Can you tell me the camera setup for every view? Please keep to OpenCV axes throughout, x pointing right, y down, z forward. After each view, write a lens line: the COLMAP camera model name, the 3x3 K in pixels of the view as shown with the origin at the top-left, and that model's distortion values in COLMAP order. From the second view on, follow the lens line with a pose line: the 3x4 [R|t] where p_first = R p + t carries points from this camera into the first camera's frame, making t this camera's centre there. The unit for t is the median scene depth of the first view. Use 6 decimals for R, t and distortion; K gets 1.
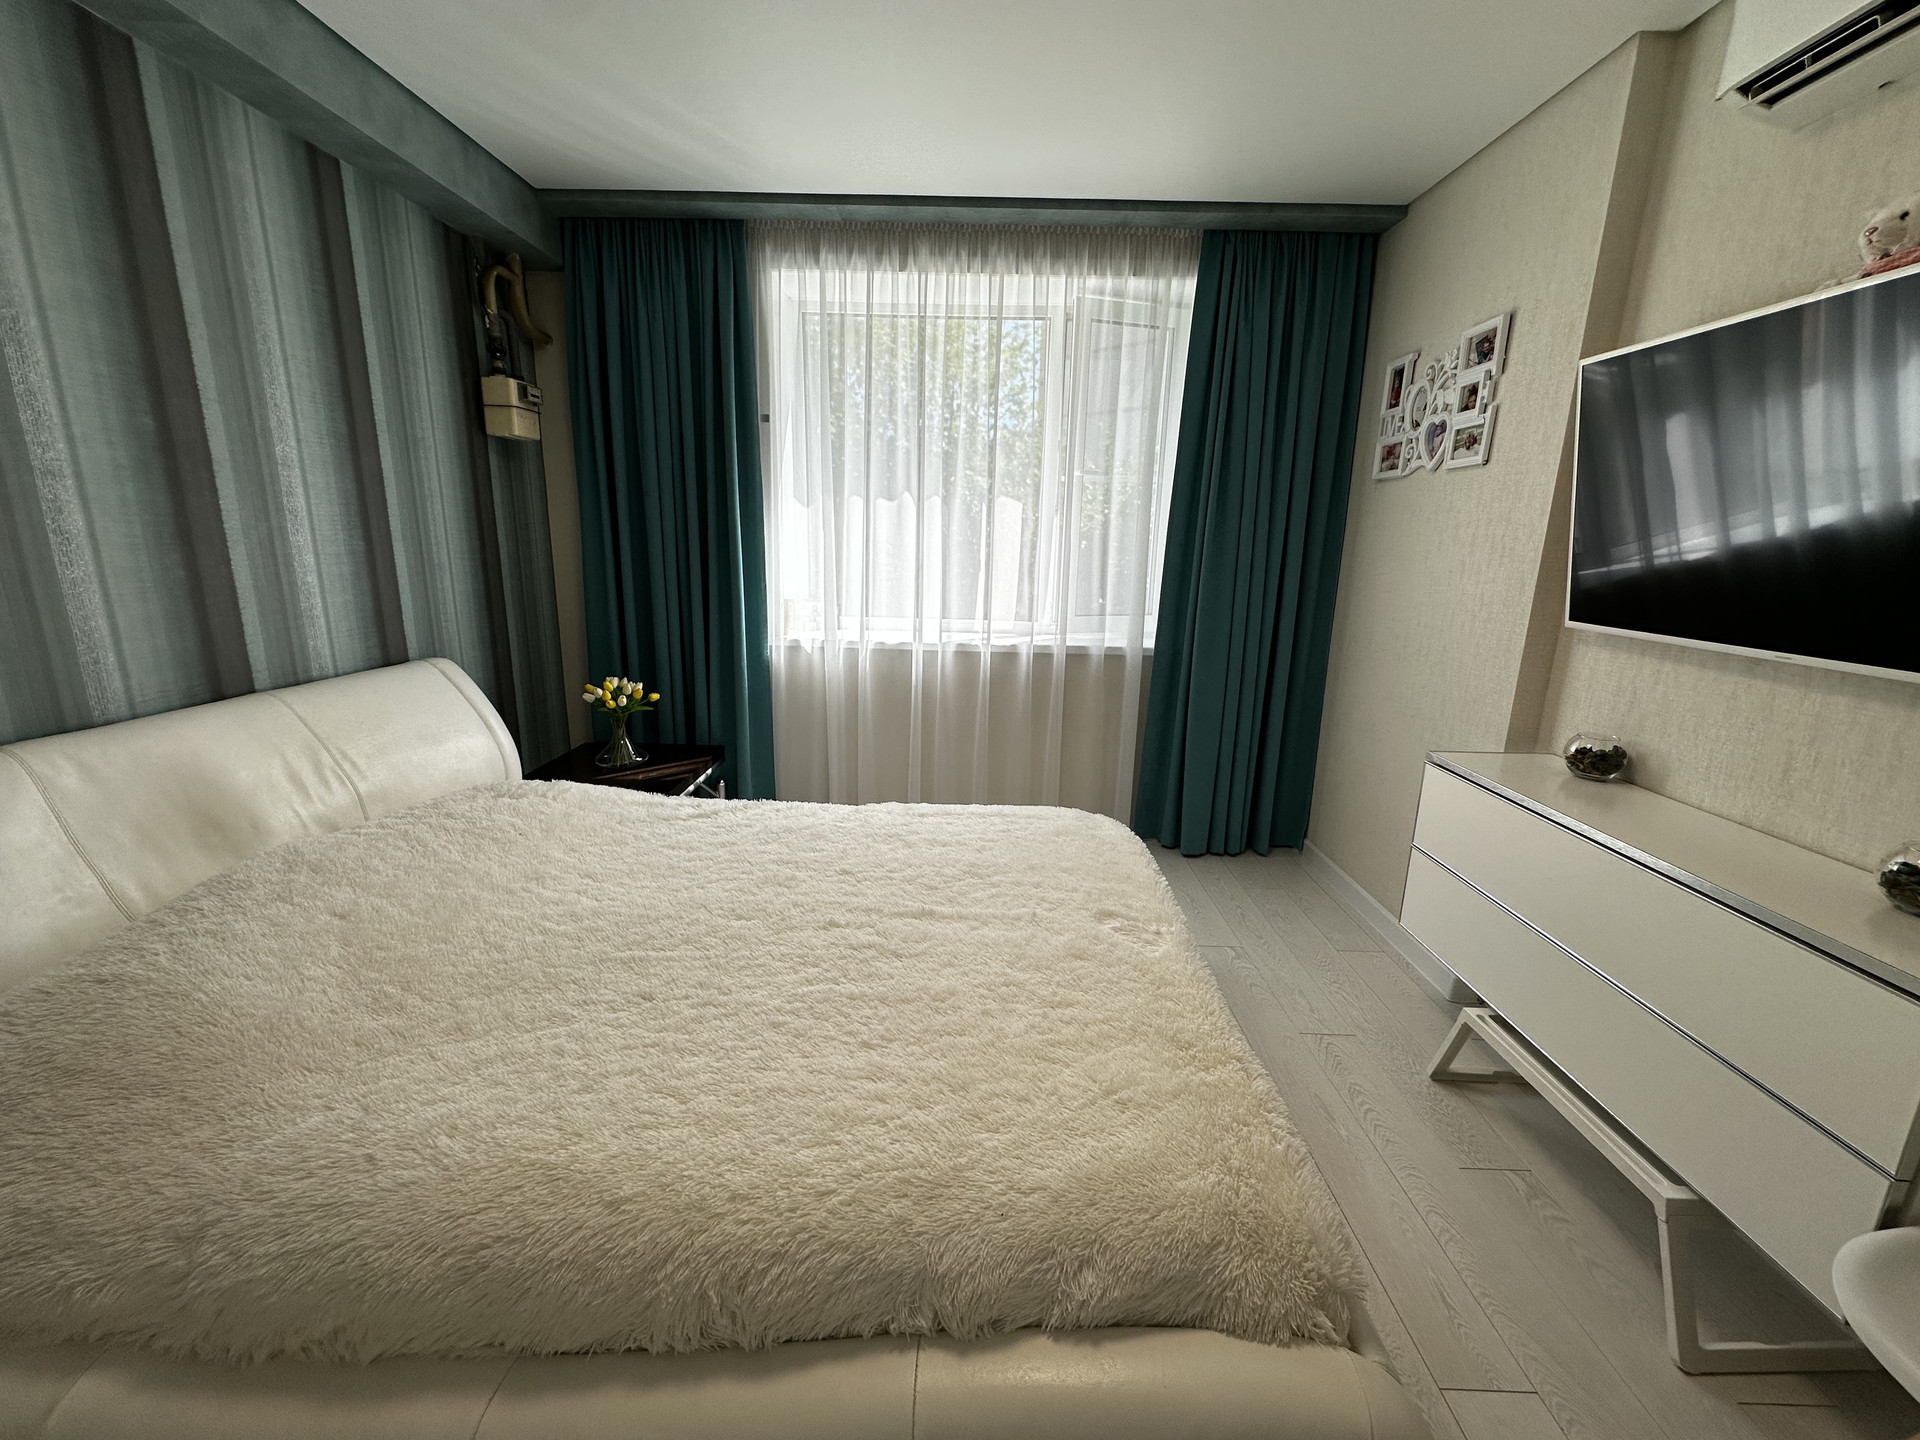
lens RADIAL K [[767.8, 0, 960.0], [0, 767.8, 718.6], [0, 0, 1]] dist [-0.001407, 0.000148]
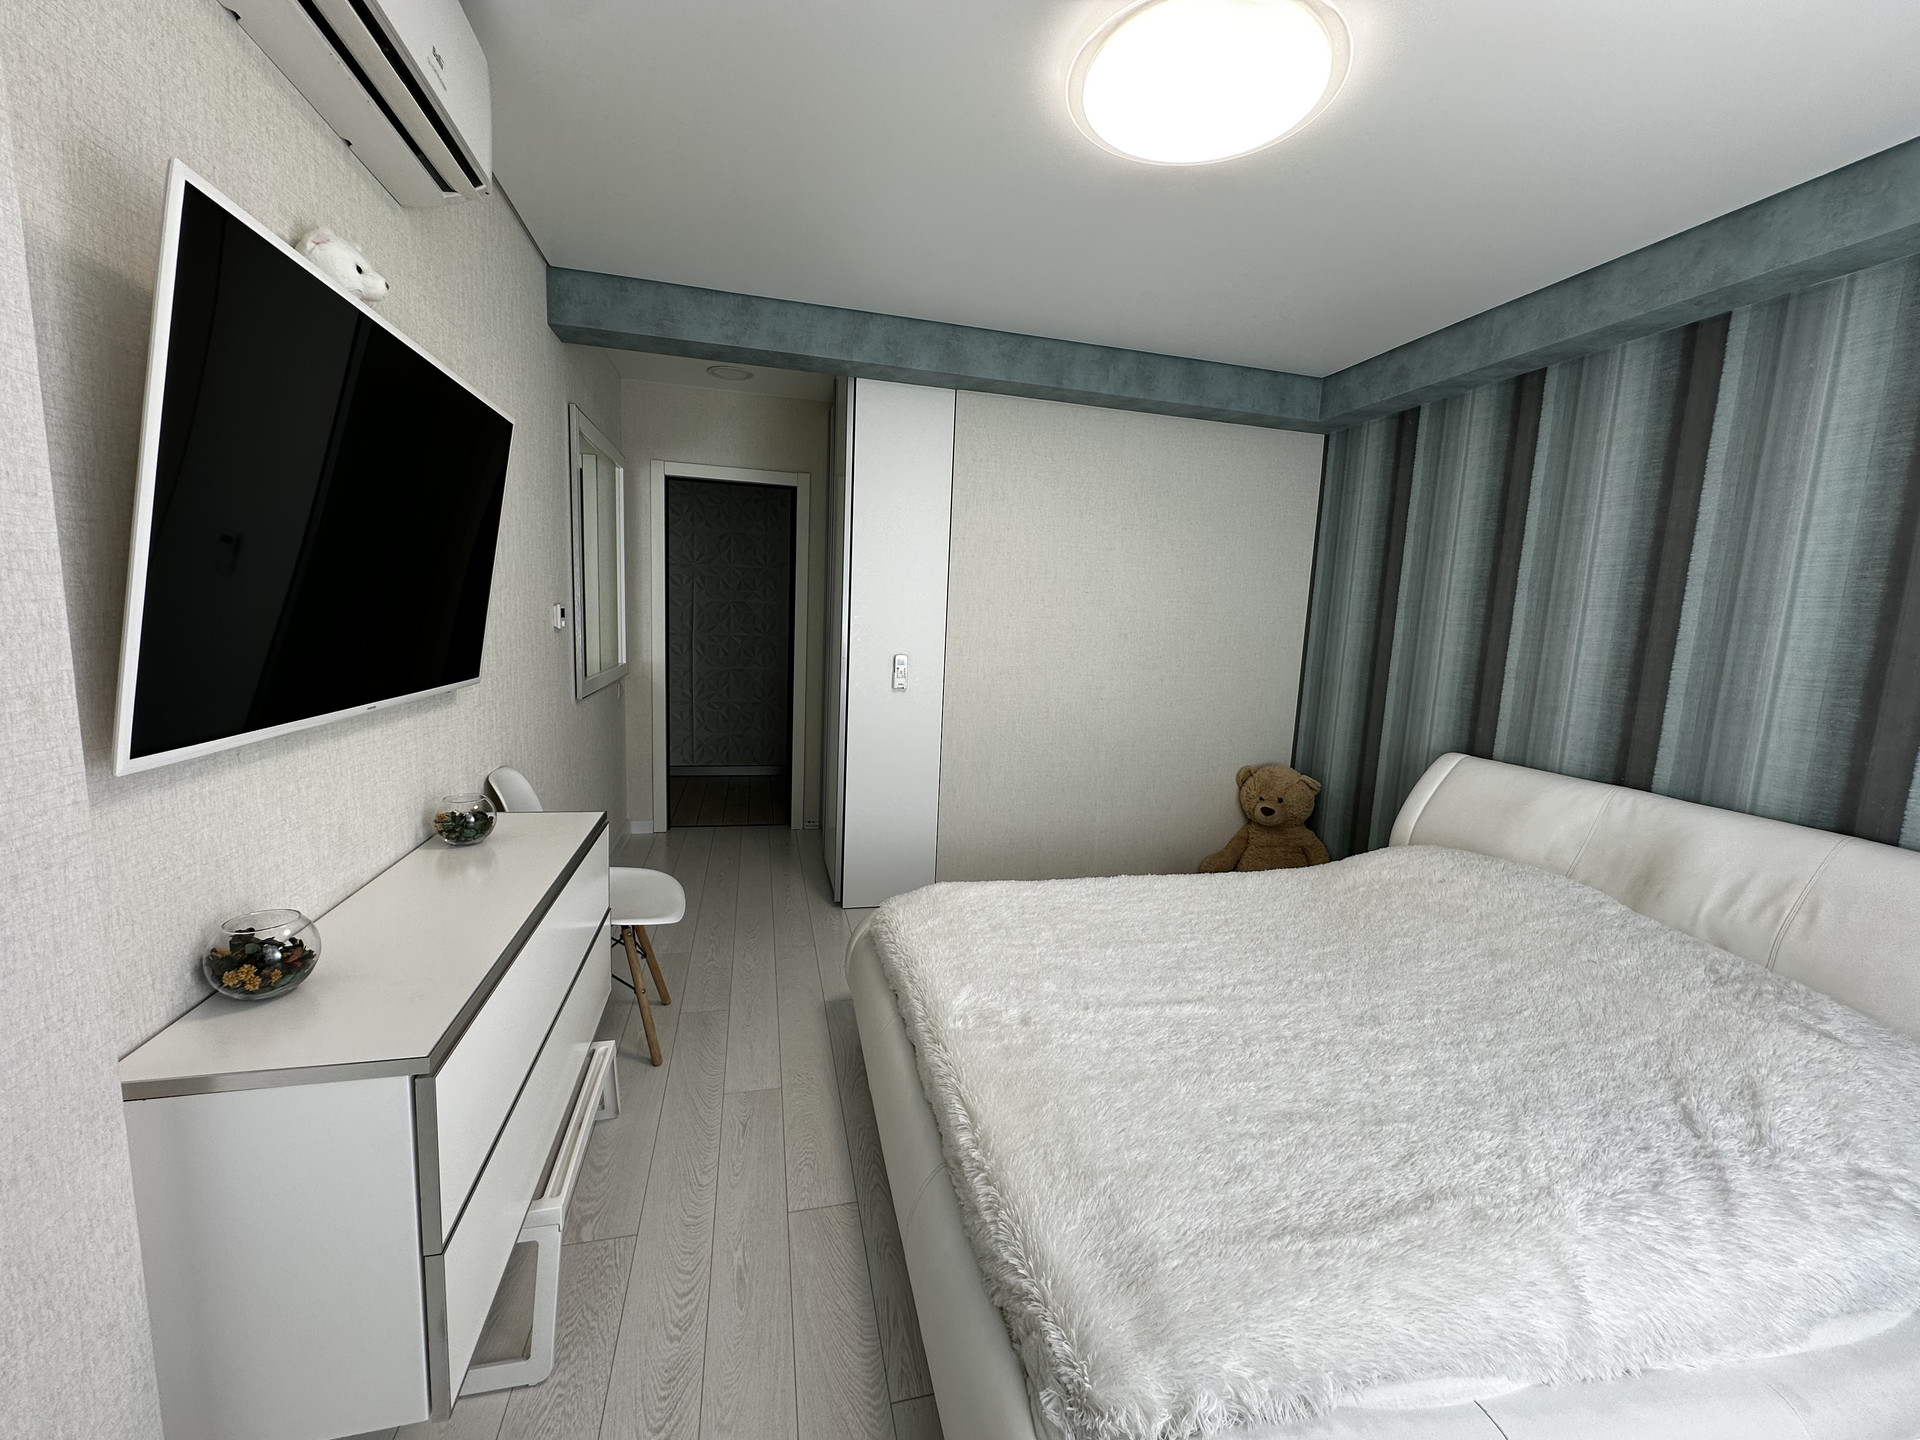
lens RADIAL K [[767.8, 0, 962.1], [0, 767.8, 717.3], [0, 0, 1]] dist [-0.001407, 0.000148]
pose [[-0.958929, -0.032266, -0.281806, 0.407143], [-0.131737, 0.930519, 0.341731, -0.307156], [0.251199, 0.364820, -0.896552, 1.286812]]
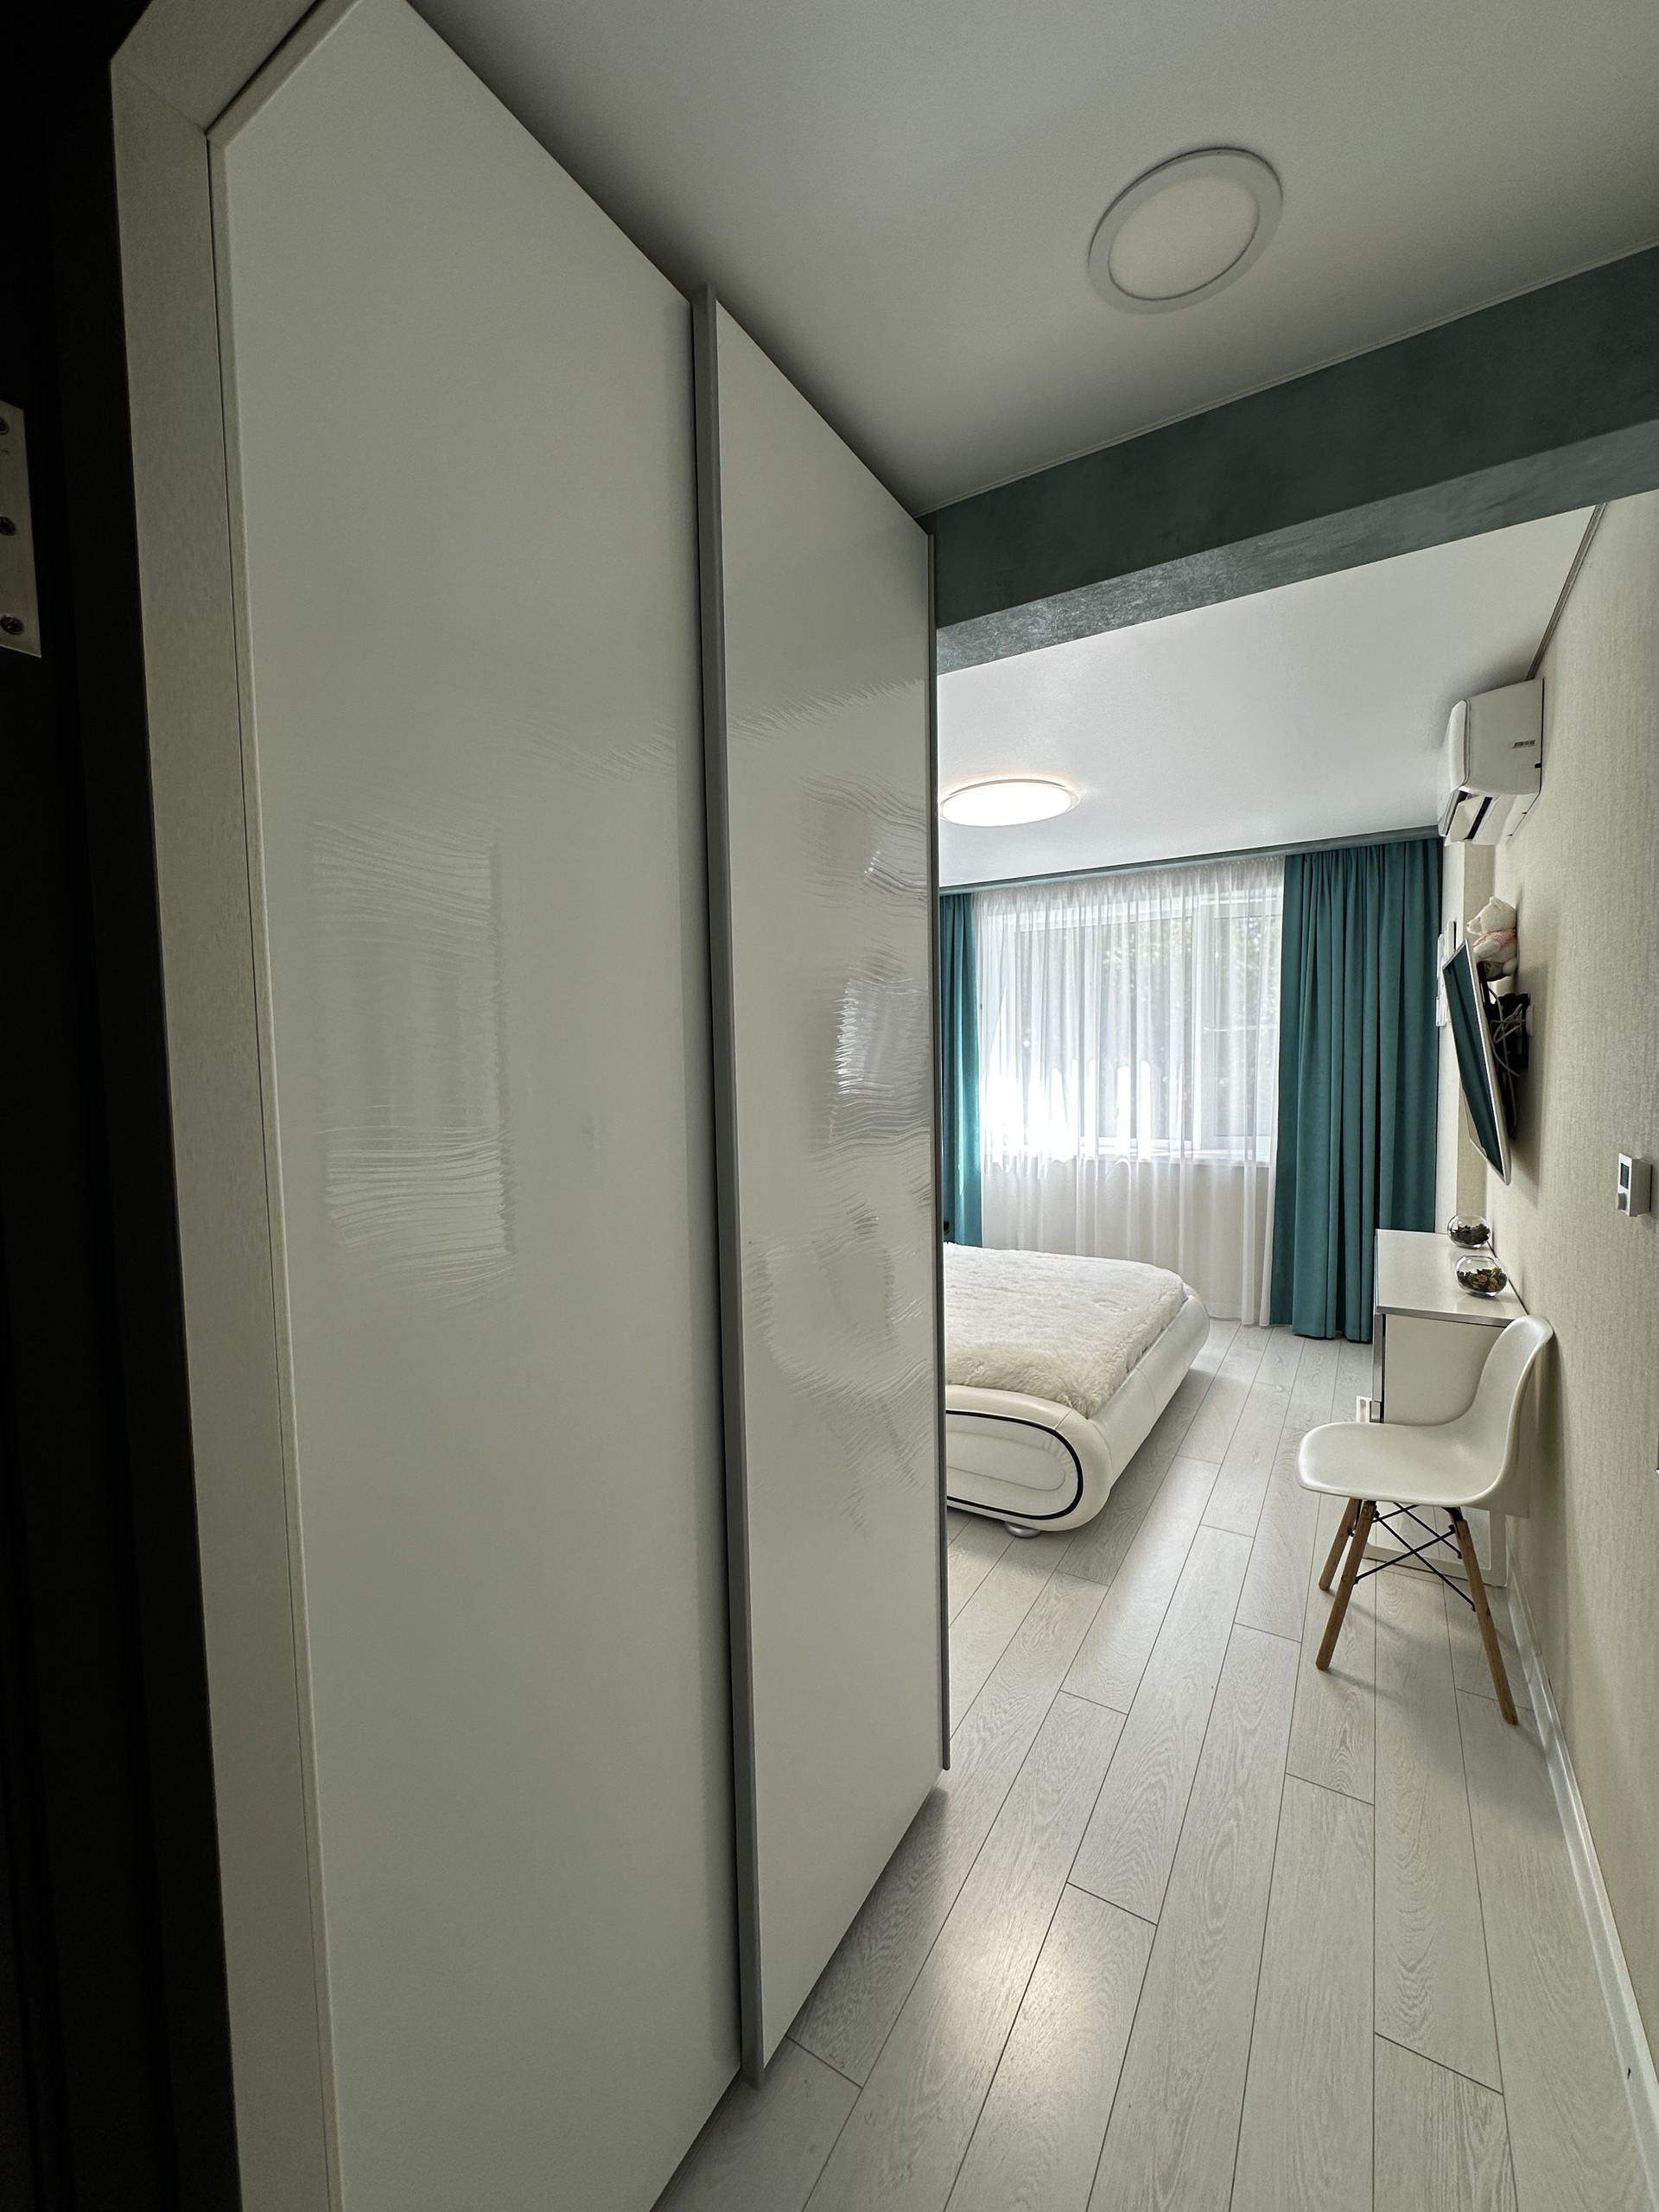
lens RADIAL K [[884.6, 0, 833.5], [0, 884.6, 1105.2], [0, 0, 1]] dist [-0.001407, 0.000148]
pose [[0.861221, -0.011041, -0.508112, 0.529243], [-0.076450, 0.985574, -0.150995, 0.128674], [0.502449, 0.168885, 0.847952, -0.836841]]
